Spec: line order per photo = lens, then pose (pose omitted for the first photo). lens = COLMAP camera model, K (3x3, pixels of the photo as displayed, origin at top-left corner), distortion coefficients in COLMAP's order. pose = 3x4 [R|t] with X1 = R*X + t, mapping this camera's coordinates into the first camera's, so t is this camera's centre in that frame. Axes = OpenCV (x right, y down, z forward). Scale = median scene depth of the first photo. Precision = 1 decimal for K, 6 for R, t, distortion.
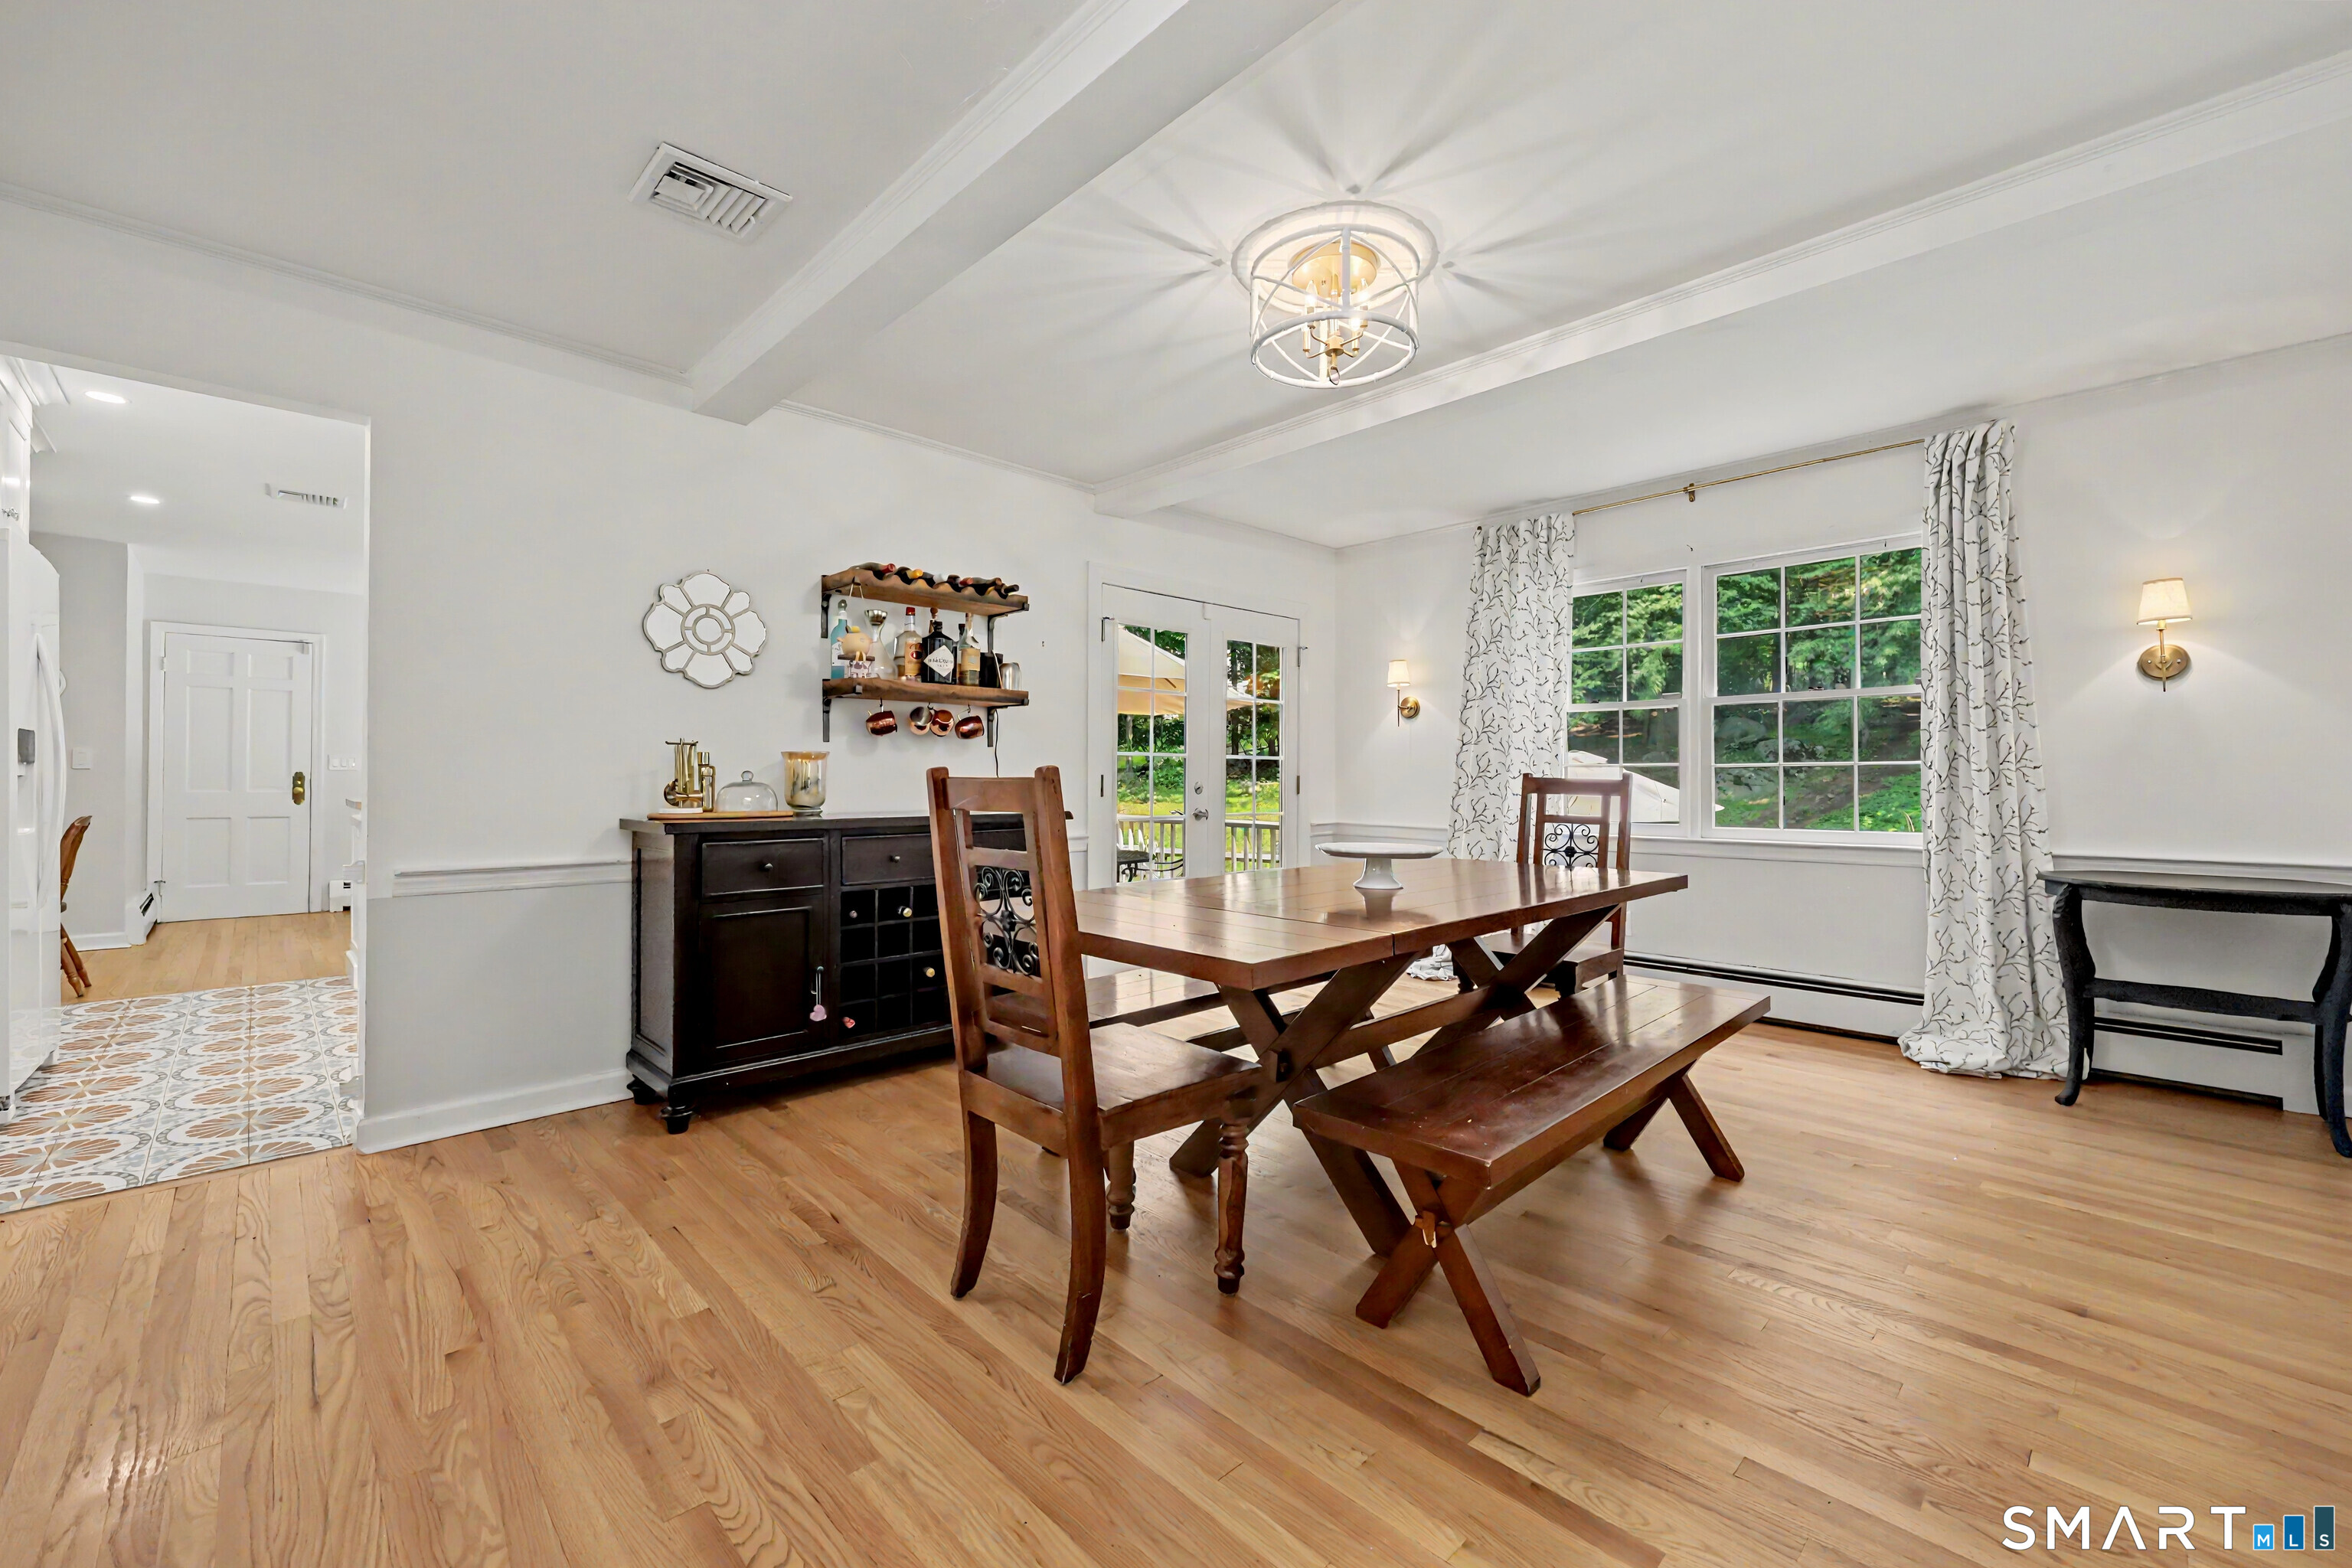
lens RADIAL K [[947.7, 0, 1175.7], [0, 947.7, 784.5], [0, 0, 1]] dist [-0.001099, -0.000167]
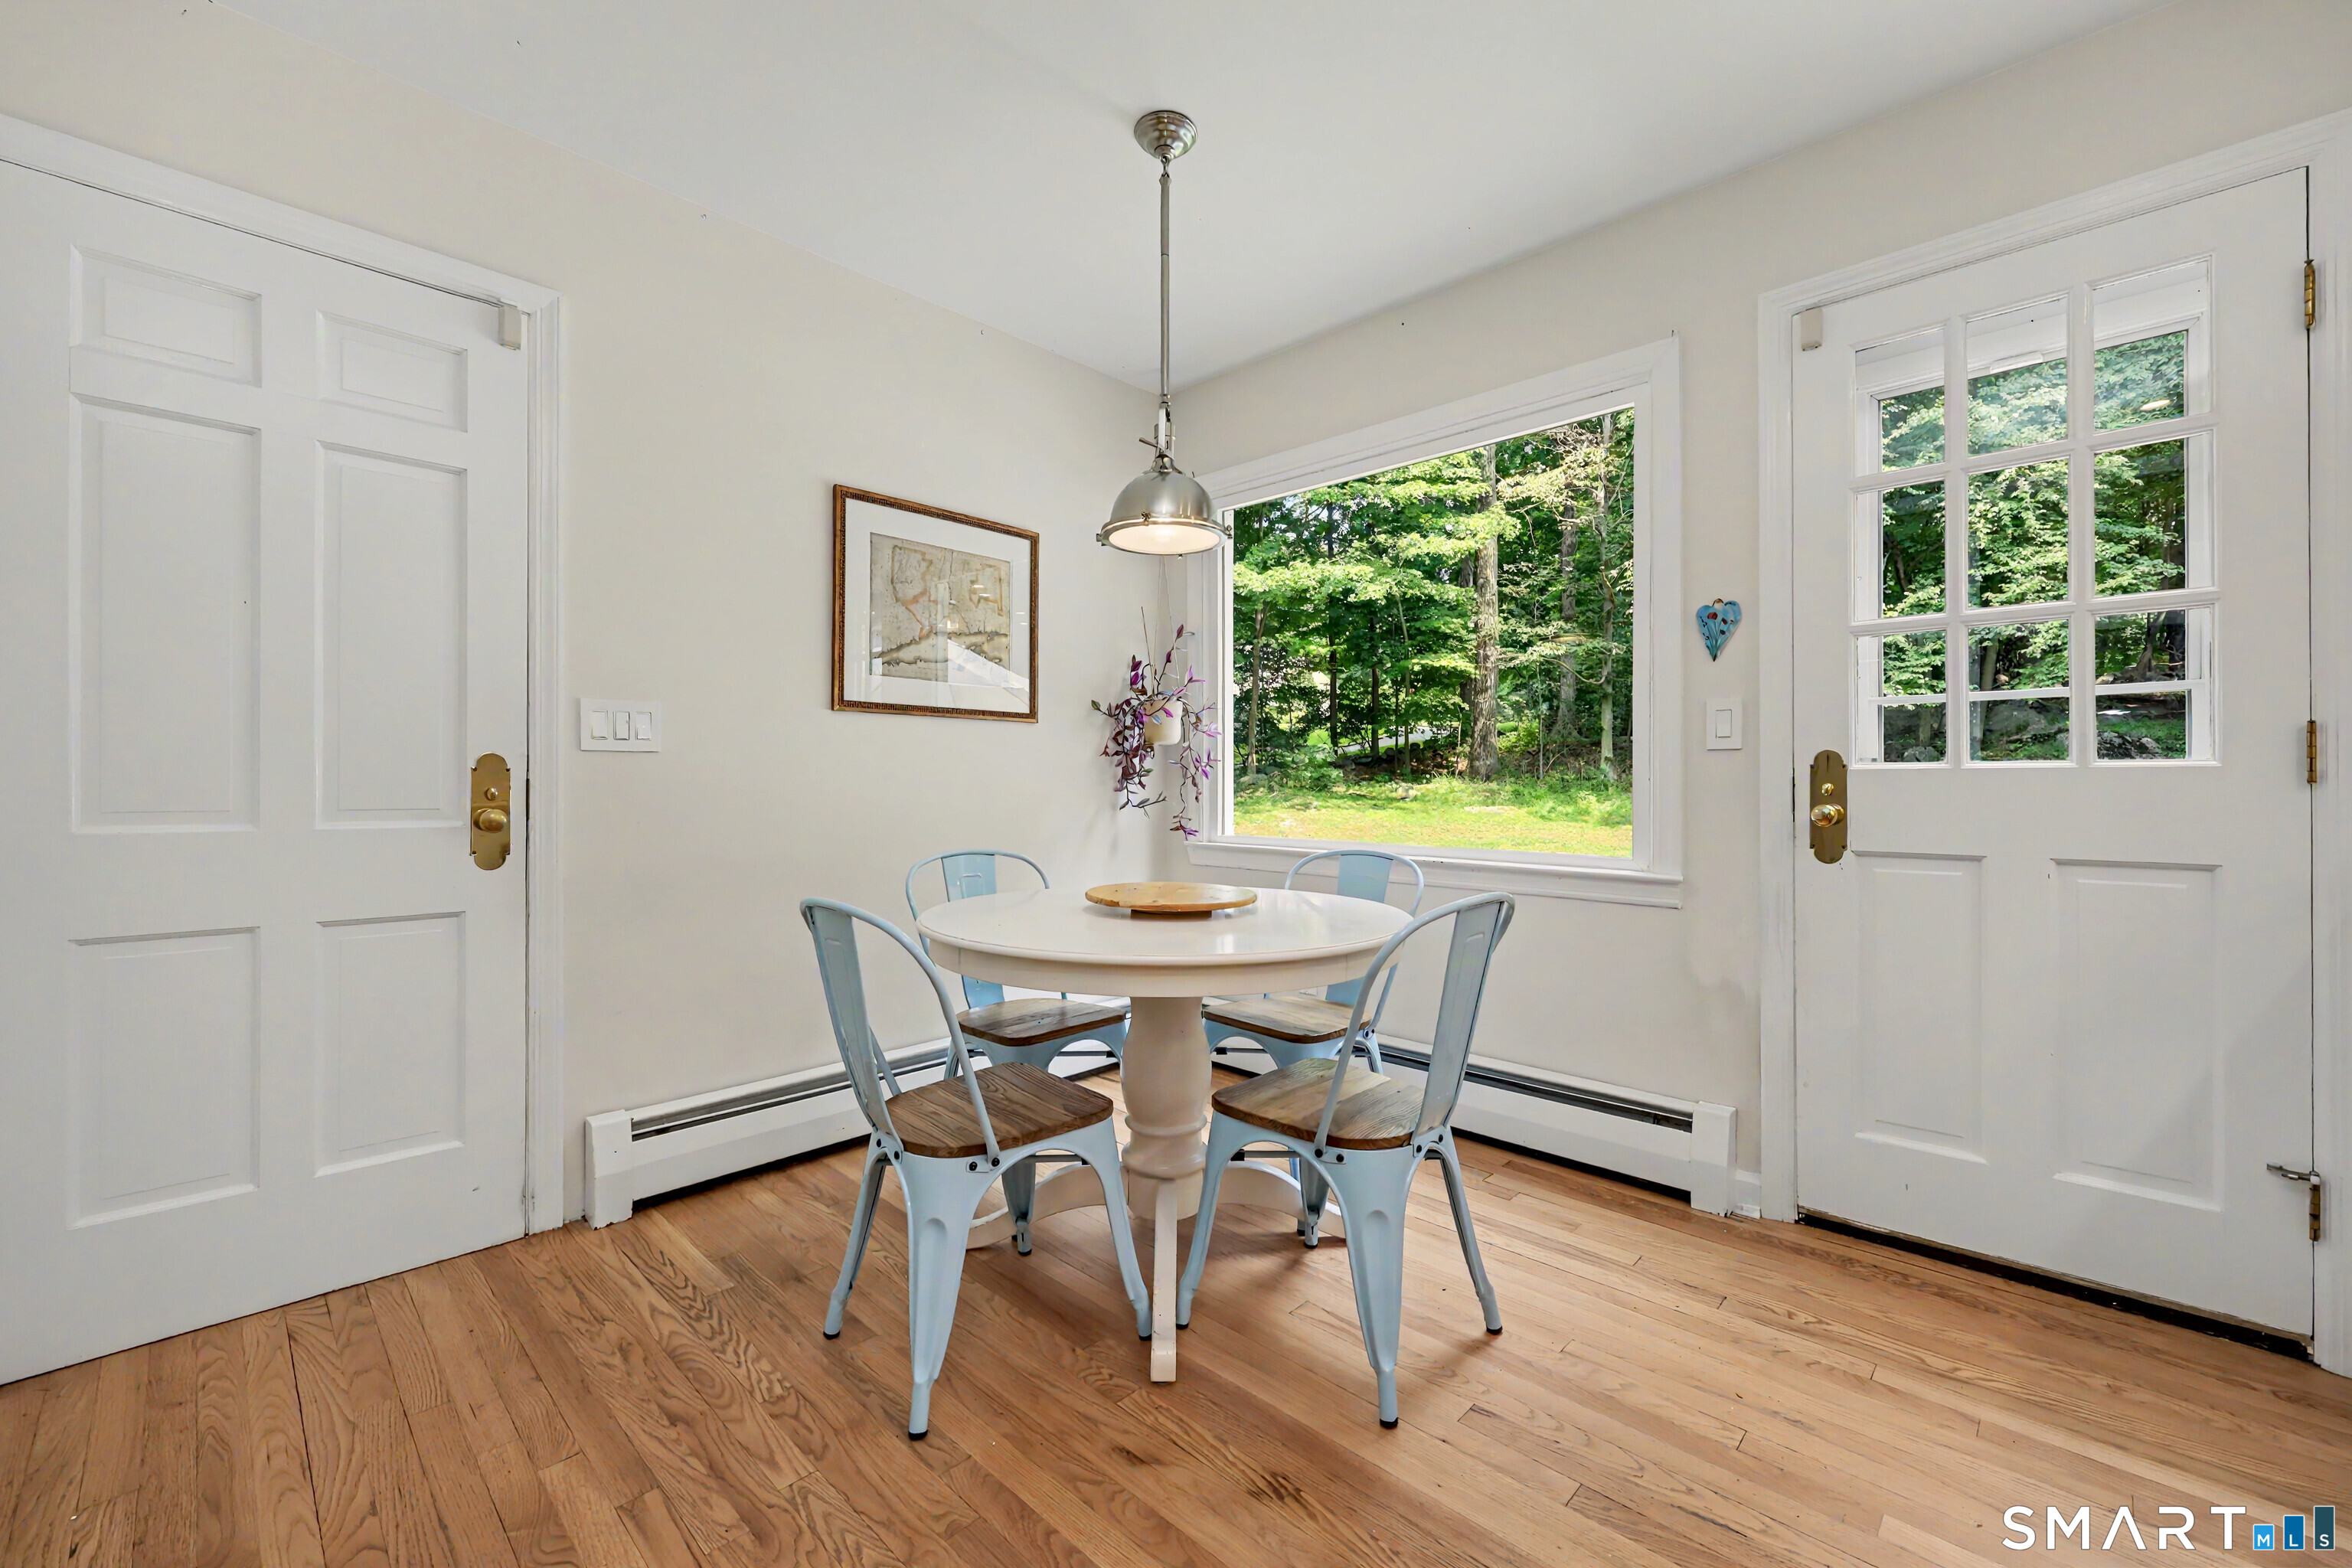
lens RADIAL K [[944.0, 0, 1177.7], [0, 944.0, 776.4], [0, 0, 1]] dist [0.002726, 0.000168]
pose [[0.999224, -0.010378, 0.038003, -0.808985], [0.010158, 0.999931, 0.005972, -0.006813], [-0.038062, -0.005581, 0.999260, 0.782834]]
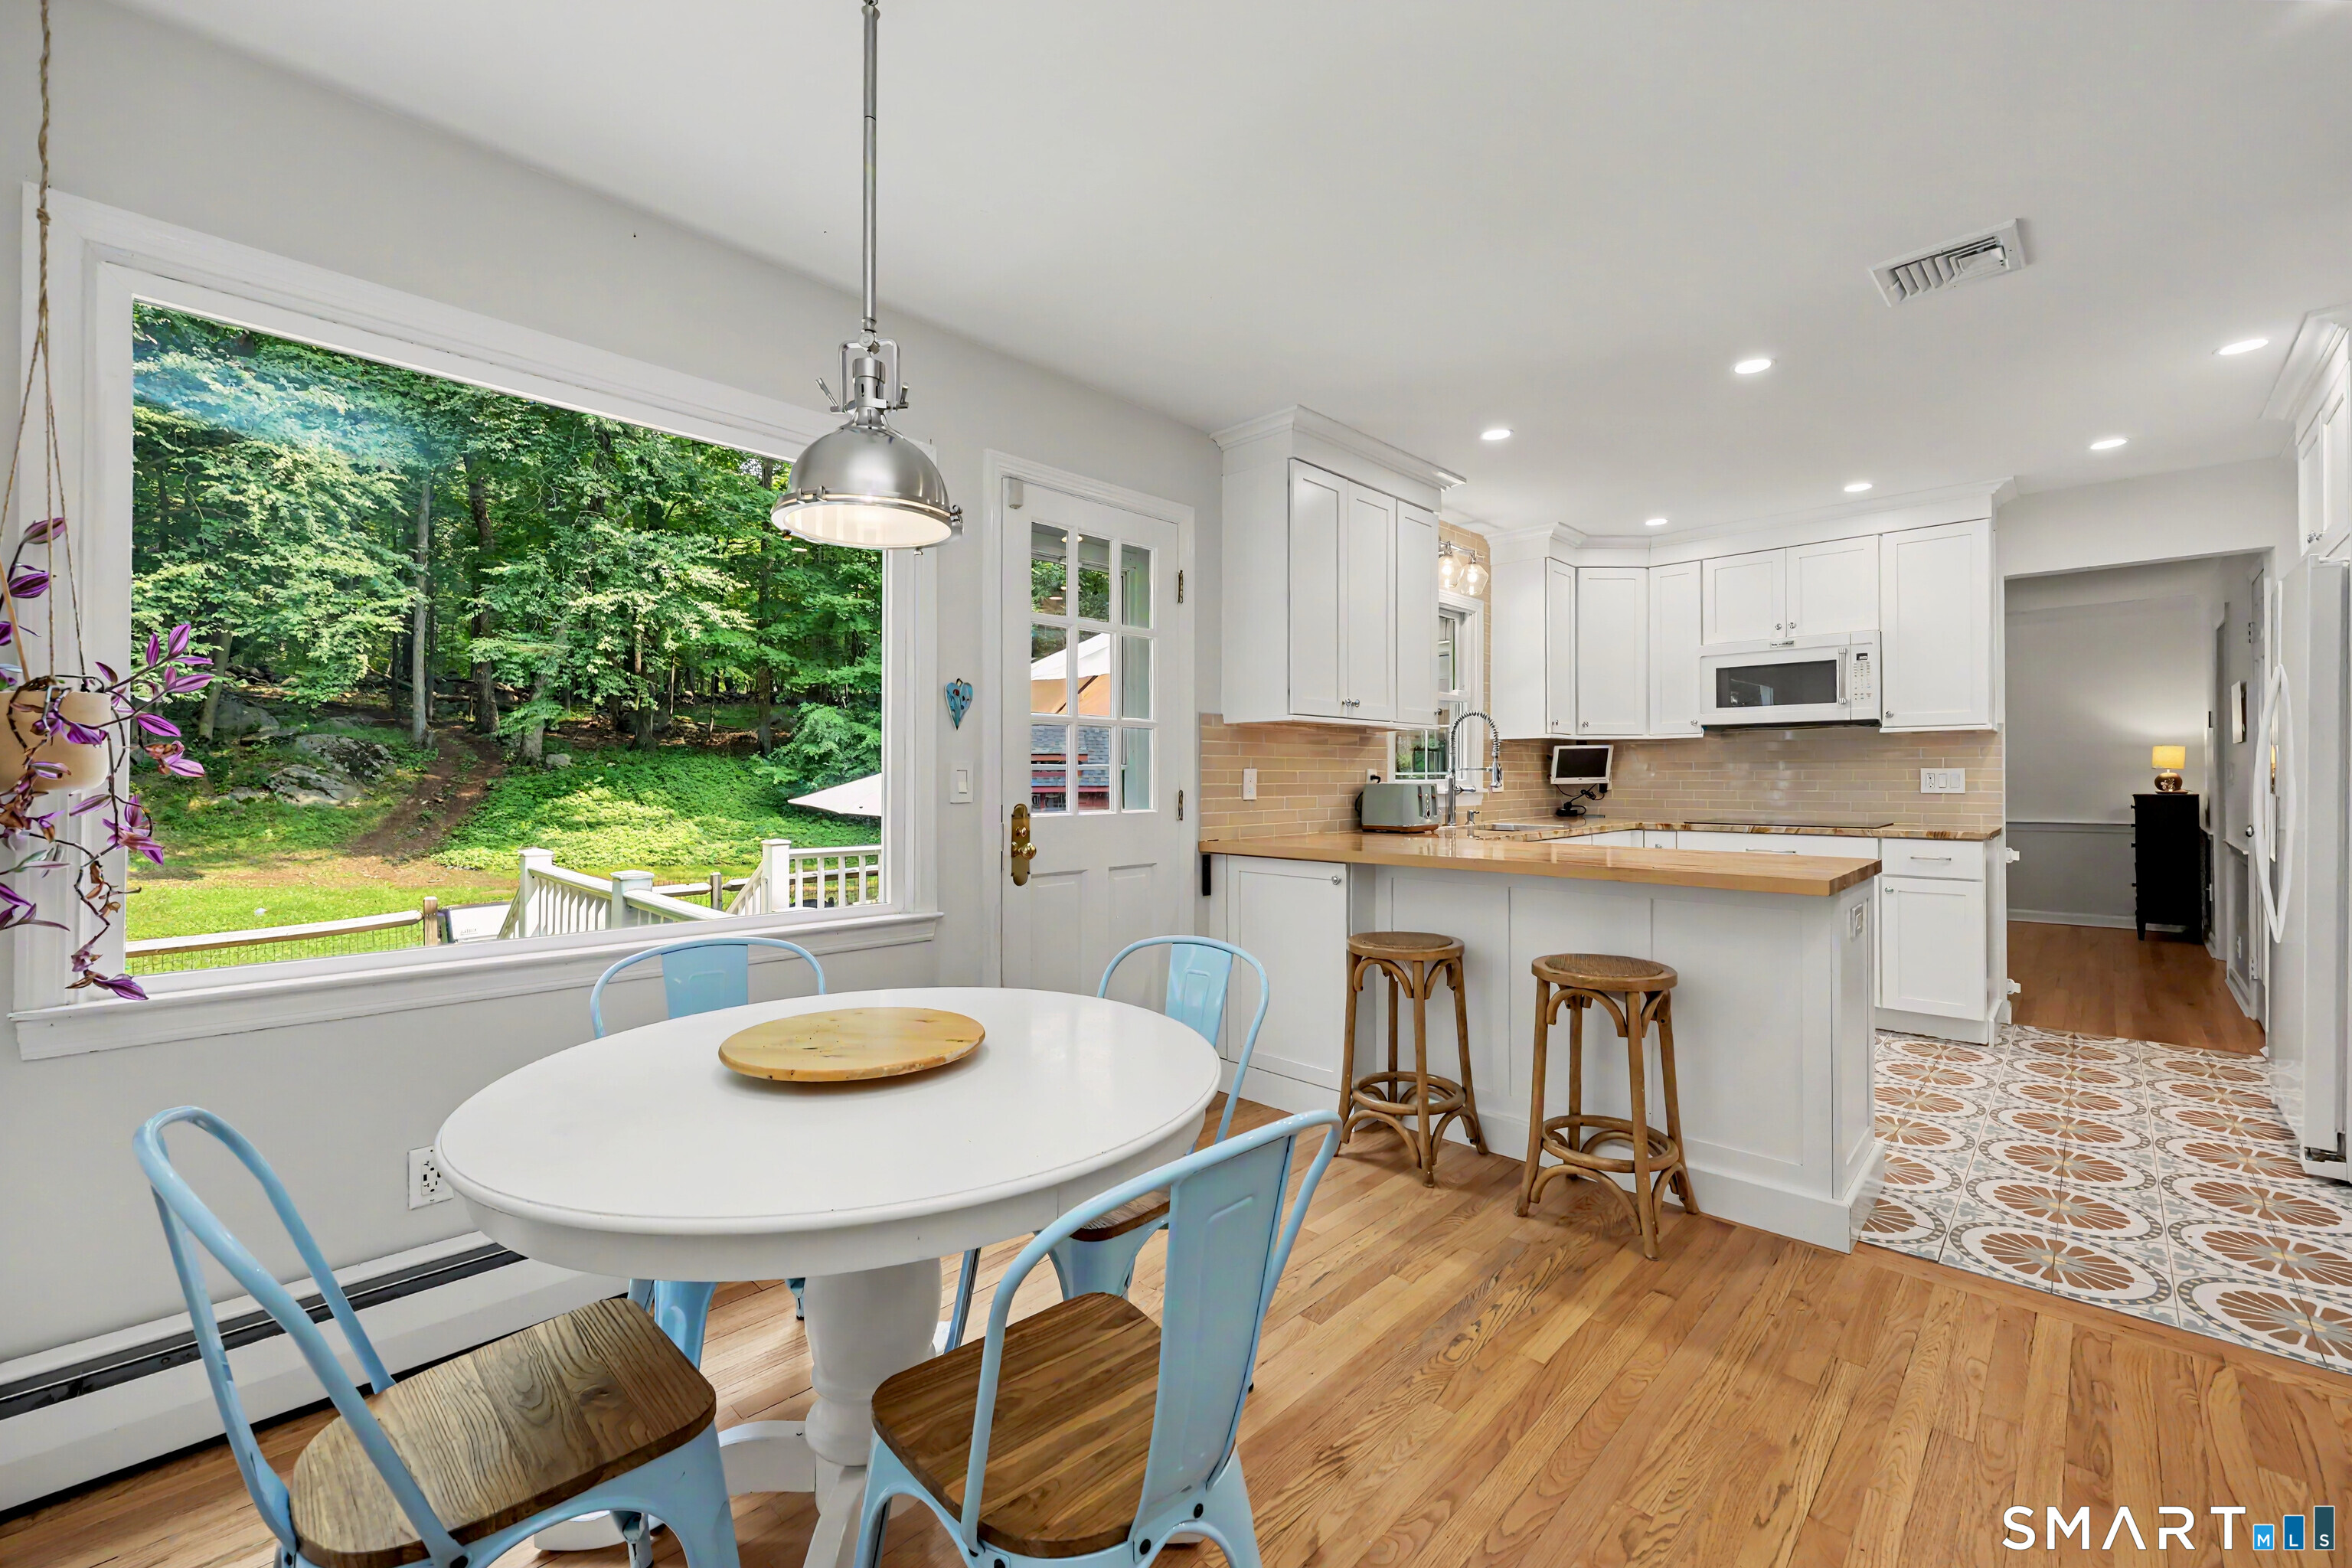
lens RADIAL K [[962.3, 0, 1183.6], [0, 962.3, 772.0], [0, 0, 1]] dist [0.003560, 0.000290]
pose [[-0.045257, -0.005204, 0.998962, -1.032955], [-0.010356, 0.999935, 0.004740, -0.029708], [-0.998922, -0.010131, -0.045308, 1.044444]]
